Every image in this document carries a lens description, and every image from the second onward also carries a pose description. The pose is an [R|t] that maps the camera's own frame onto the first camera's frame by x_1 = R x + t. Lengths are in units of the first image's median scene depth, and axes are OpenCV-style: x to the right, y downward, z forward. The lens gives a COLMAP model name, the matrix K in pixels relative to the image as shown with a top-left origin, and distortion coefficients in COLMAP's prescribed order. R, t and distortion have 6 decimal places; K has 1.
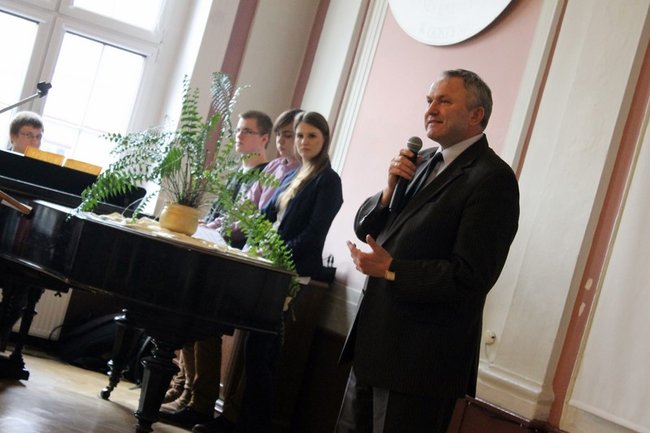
lens RADIAL K [[1707.3, 0, 341.1], [0, 1707.3, 219.0], [0, 0, 1]] dist [0.149589, 0.000000]
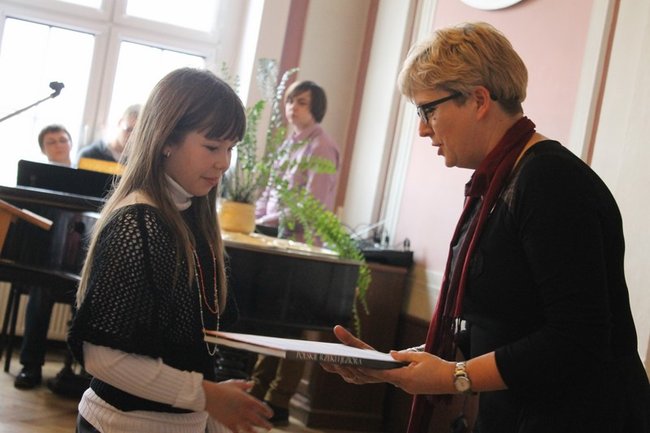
lens RADIAL K [[1344.5, 0, 374.0], [0, 1344.5, 222.3], [0, 0, 1]] dist [0.013086, 0.000000]
pose [[0.993192, -0.099100, -0.061229, 0.025762], [0.099758, 0.994981, 0.007784, 0.004675], [0.060150, -0.013839, 0.998093, 0.271325]]
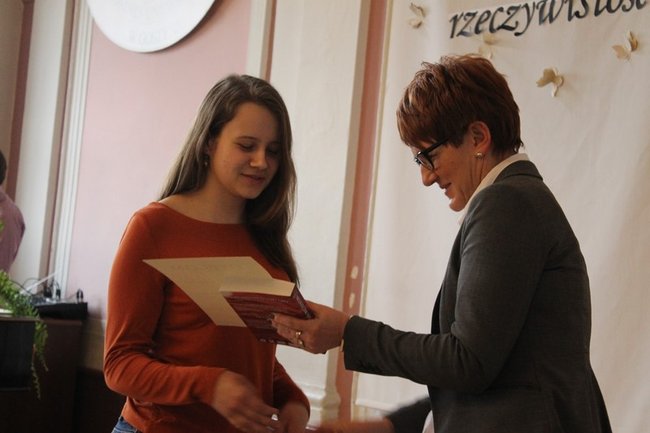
lens RADIAL K [[1441.8, 0, 328.6], [0, 1441.8, 215.3], [0, 0, 1]] dist [0.015959, 0.000000]
pose [[0.973493, -0.176380, 0.145609, 0.021543], [0.177502, 0.984106, 0.005355, 0.000816], [-0.144239, 0.020633, 0.989328, 0.217112]]
